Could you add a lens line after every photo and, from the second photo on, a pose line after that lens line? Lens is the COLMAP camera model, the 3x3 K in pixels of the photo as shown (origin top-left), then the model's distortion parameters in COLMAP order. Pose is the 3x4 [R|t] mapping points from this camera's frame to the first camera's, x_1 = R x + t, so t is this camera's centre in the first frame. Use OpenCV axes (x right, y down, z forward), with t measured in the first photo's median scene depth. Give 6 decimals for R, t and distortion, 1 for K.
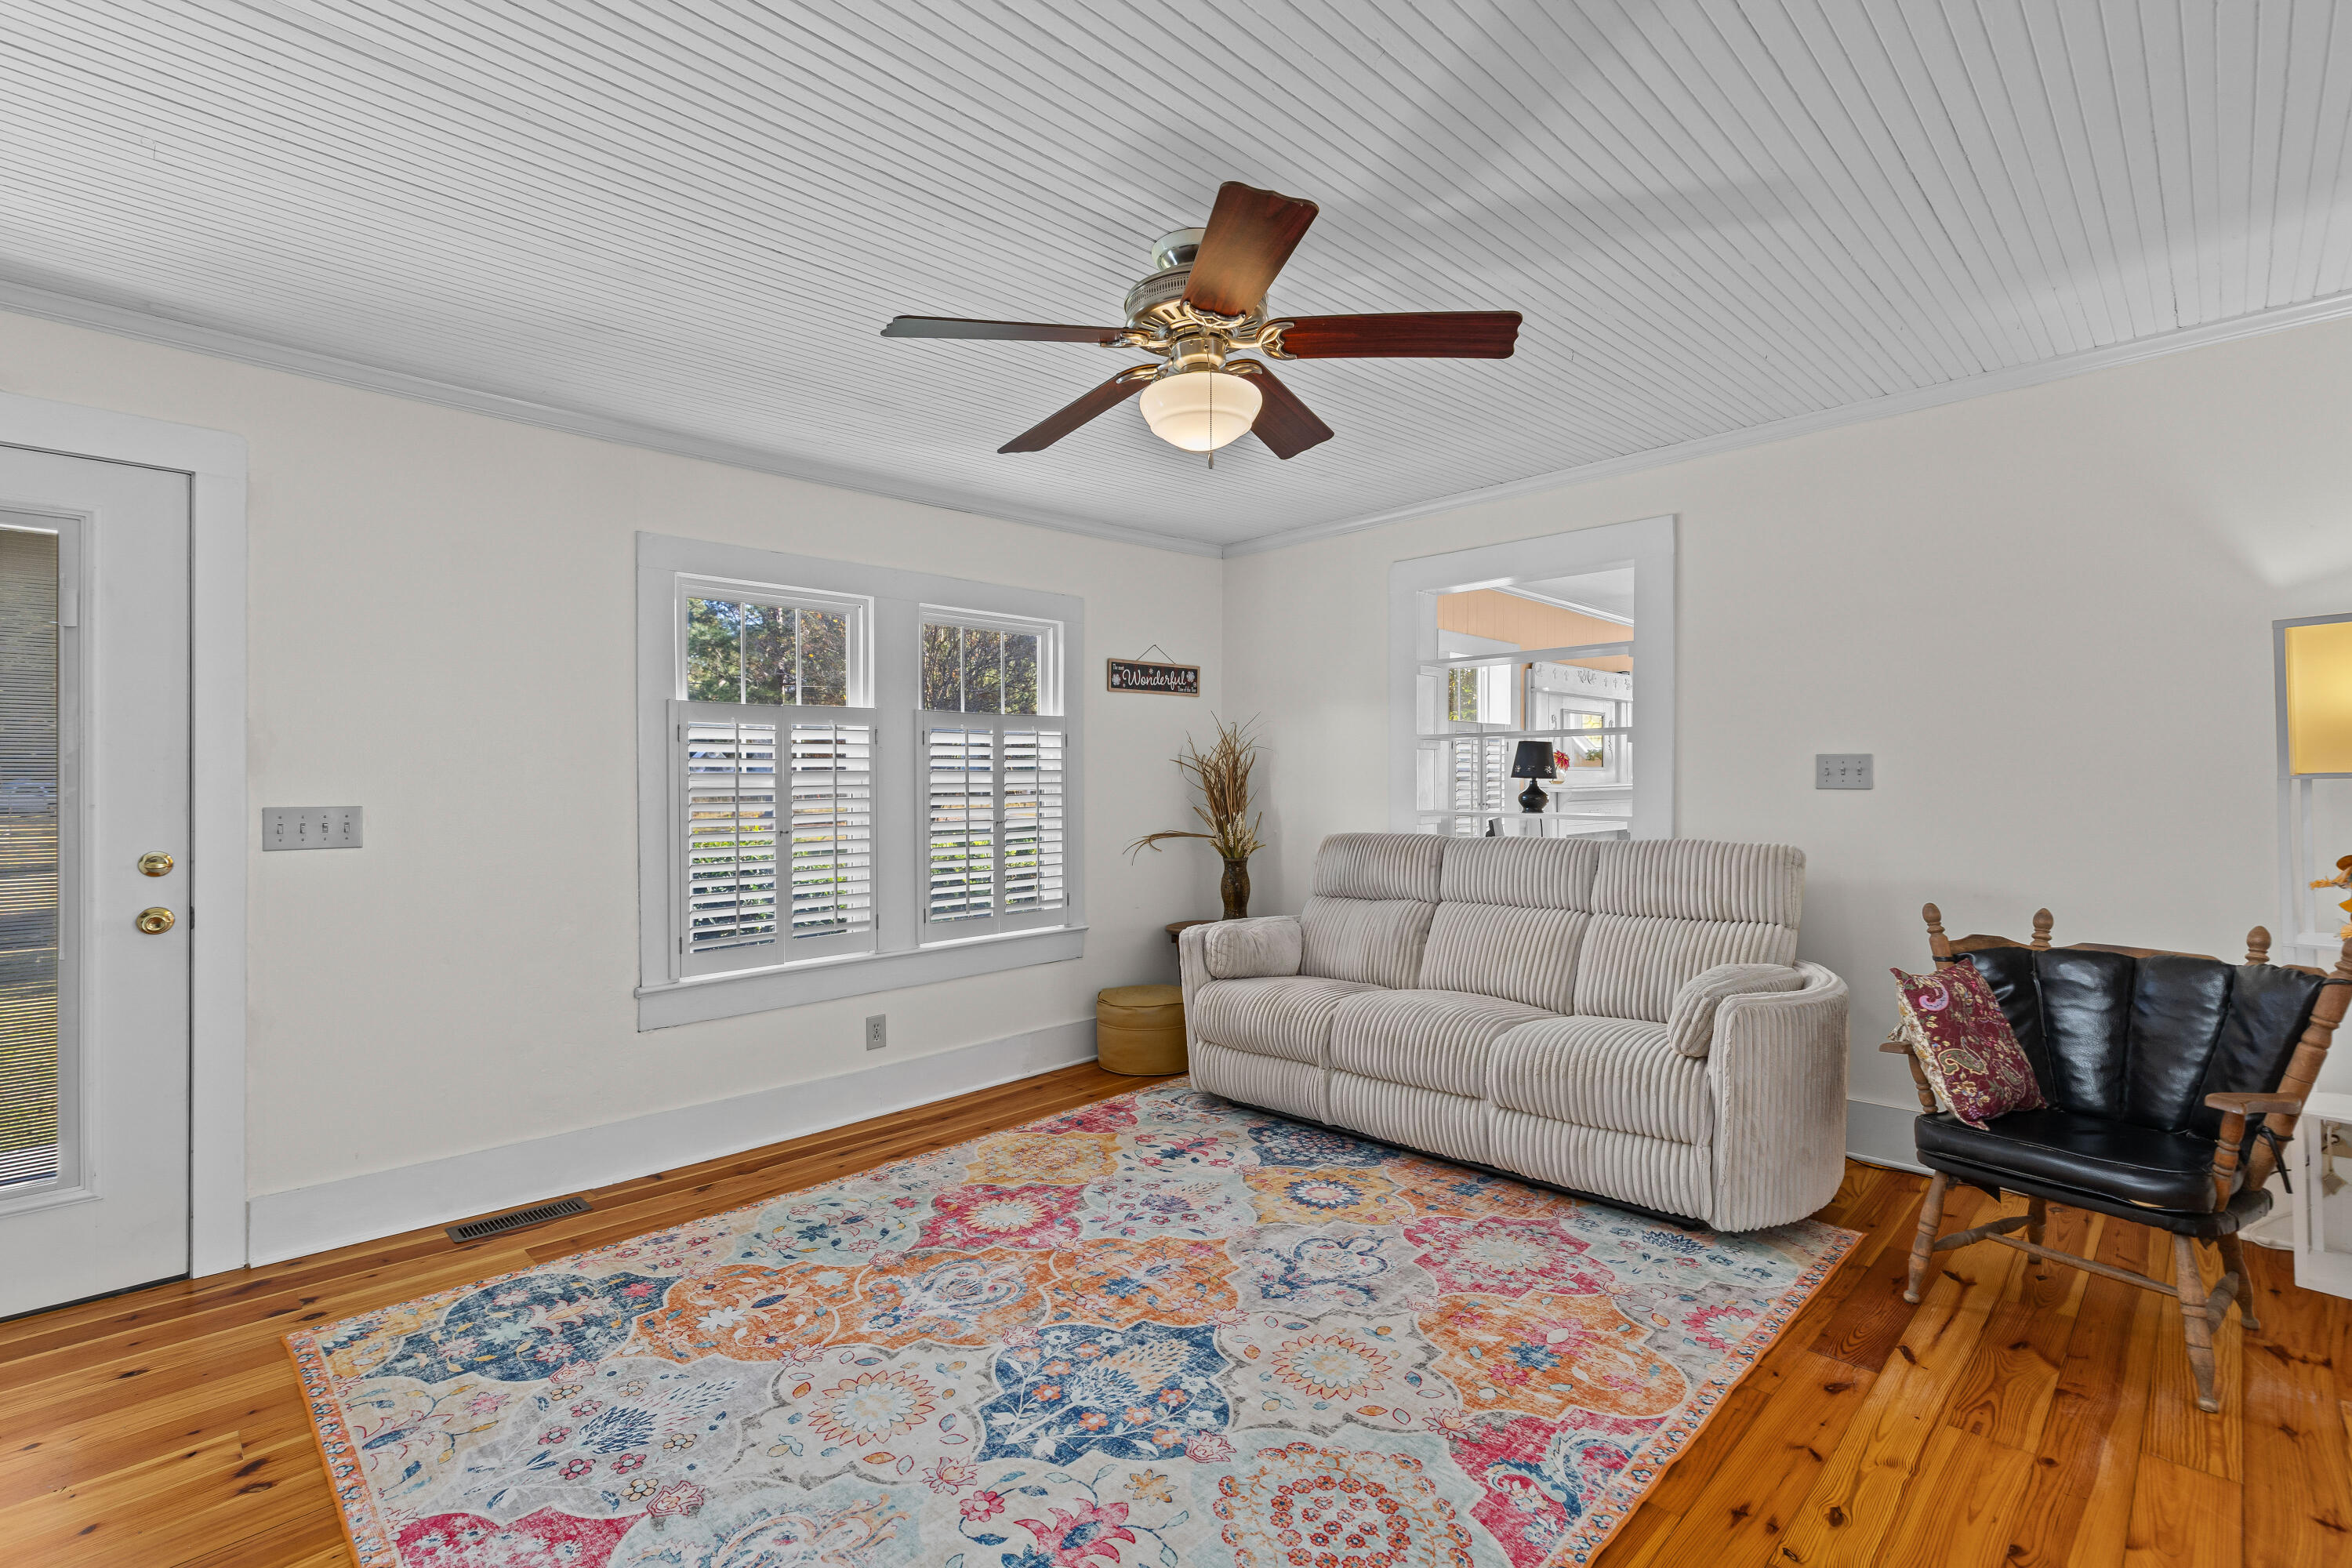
lens RADIAL K [[1063.6, 0, 1185.3], [0, 1063.6, 782.6], [0, 0, 1]] dist [0.006090, -0.000037]
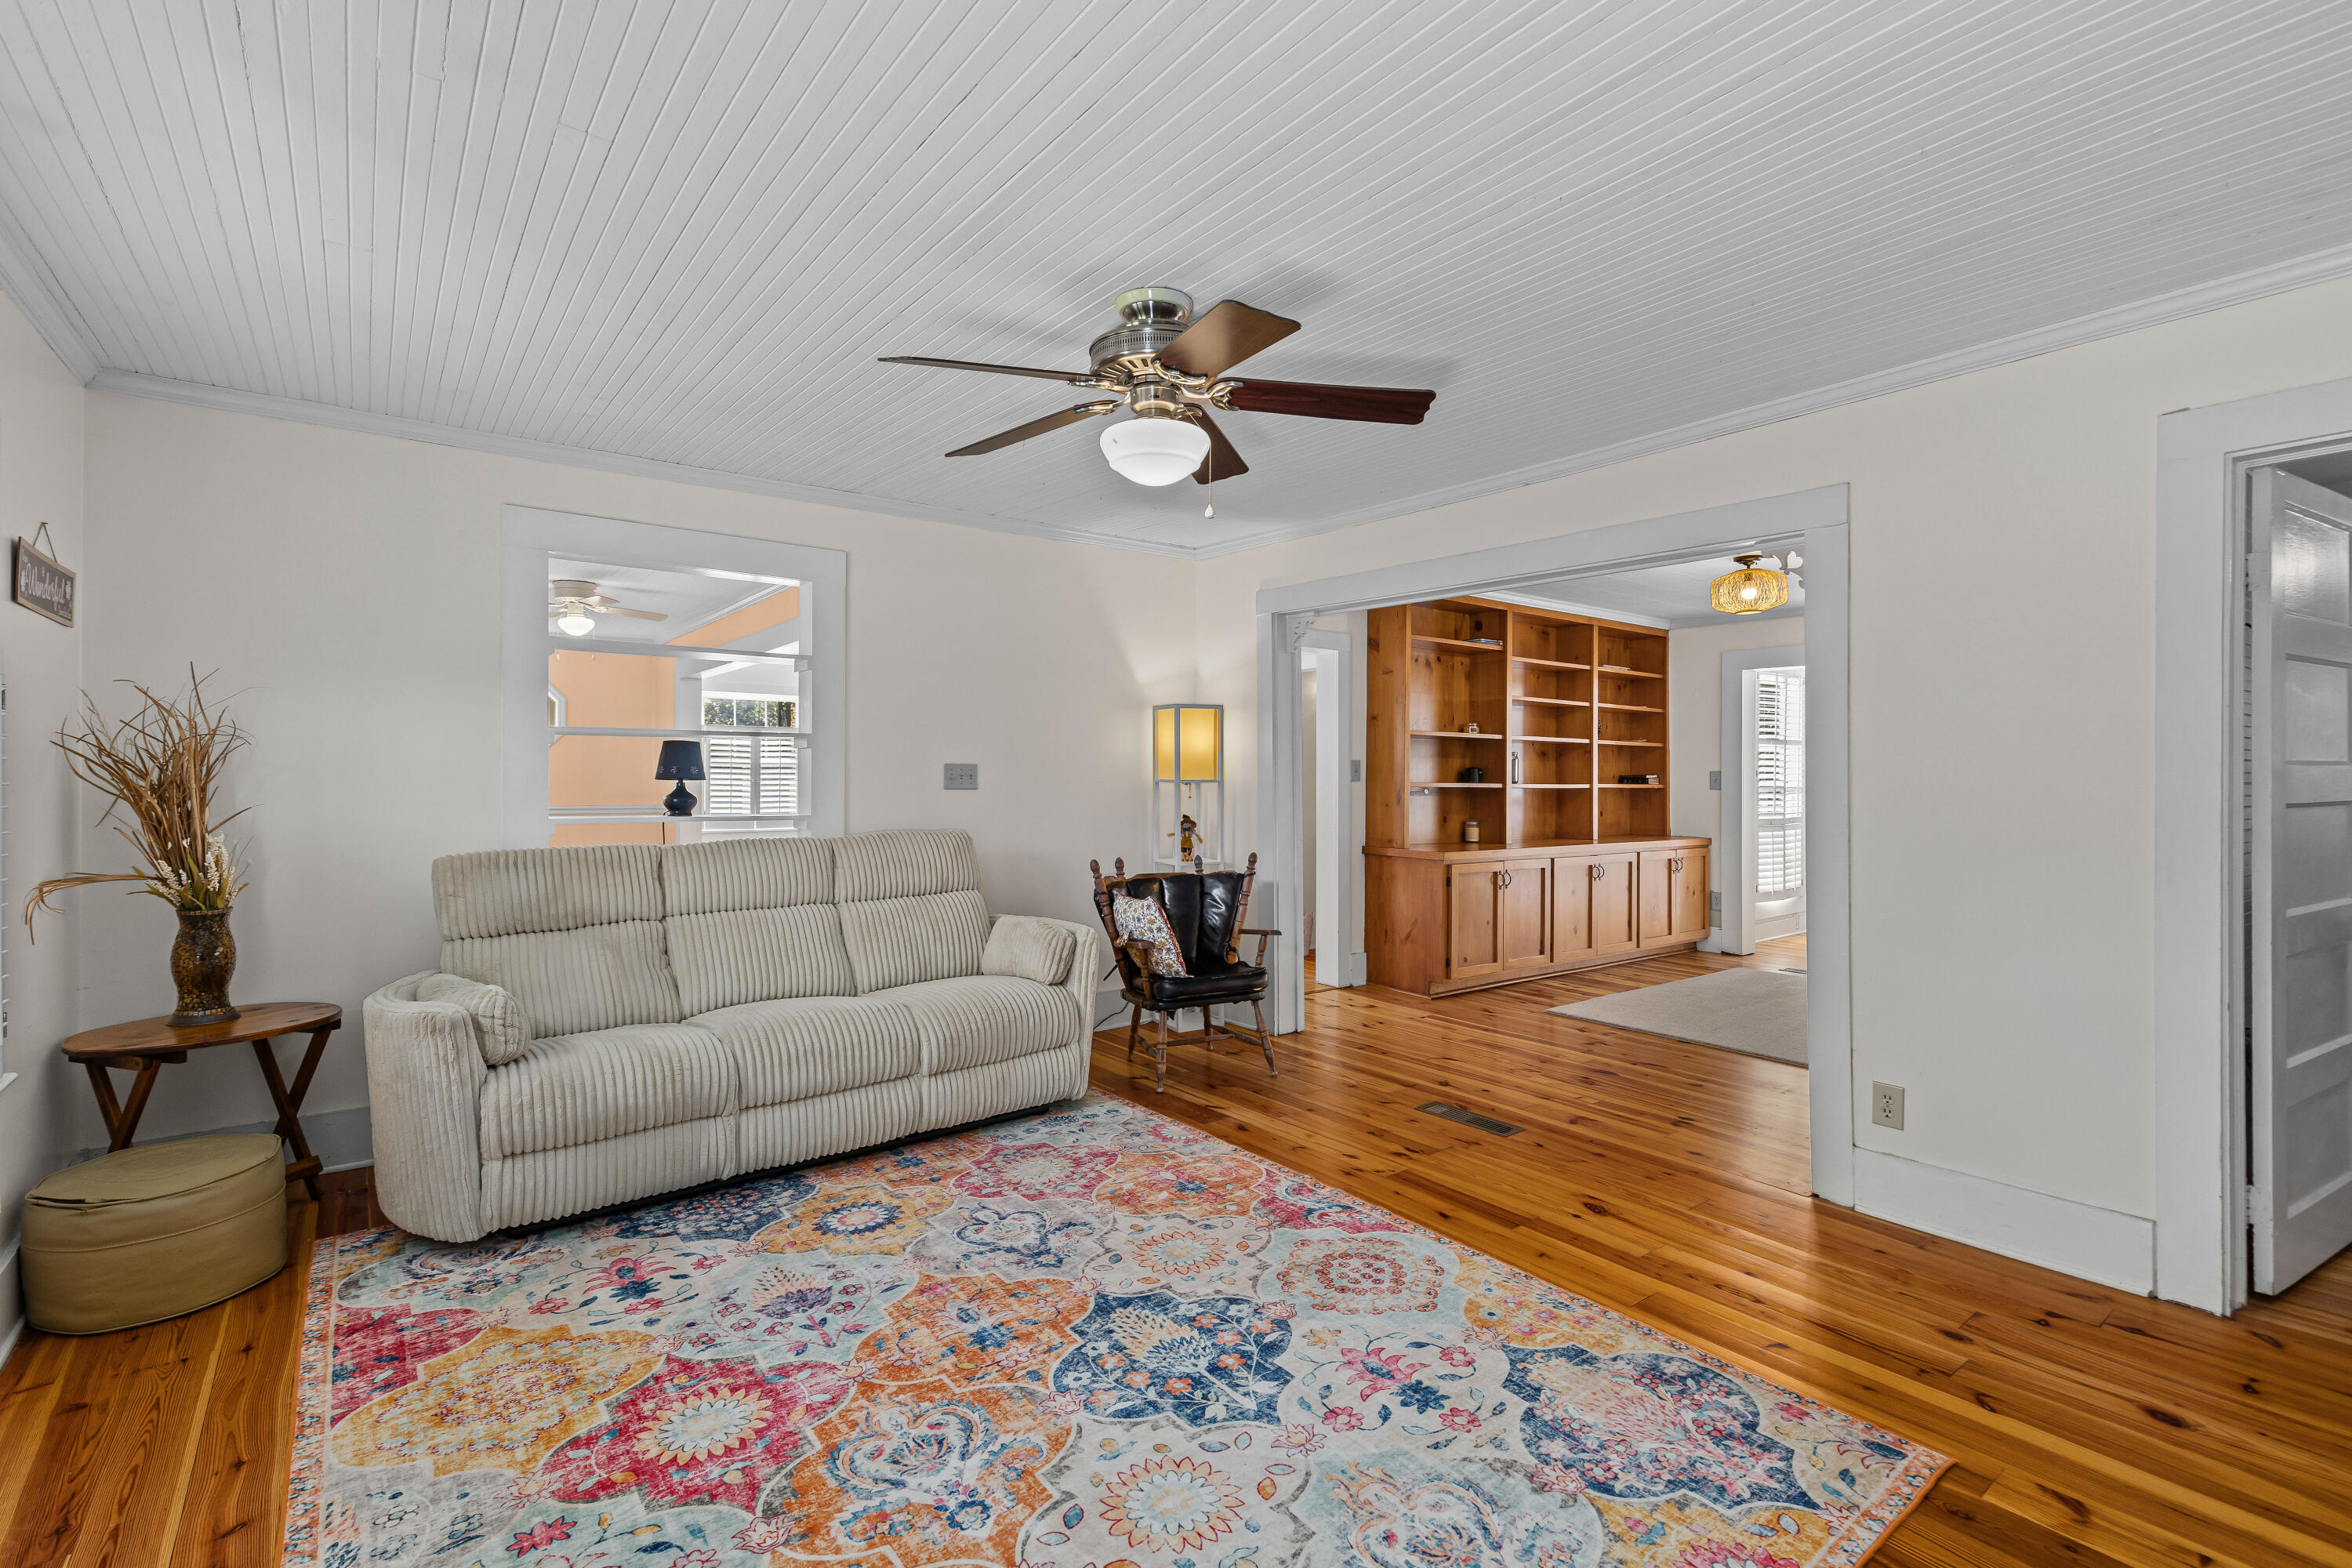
lens RADIAL K [[1063.6, 0, 1186.9], [0, 1063.6, 782.3], [0, 0, 1]] dist [0.006090, -0.000037]
pose [[0.126297, 0.001472, 0.991991, -0.854488], [0.001620, 0.999997, -0.001690, 0.000099], [-0.991991, 0.001820, 0.126294, 0.650137]]
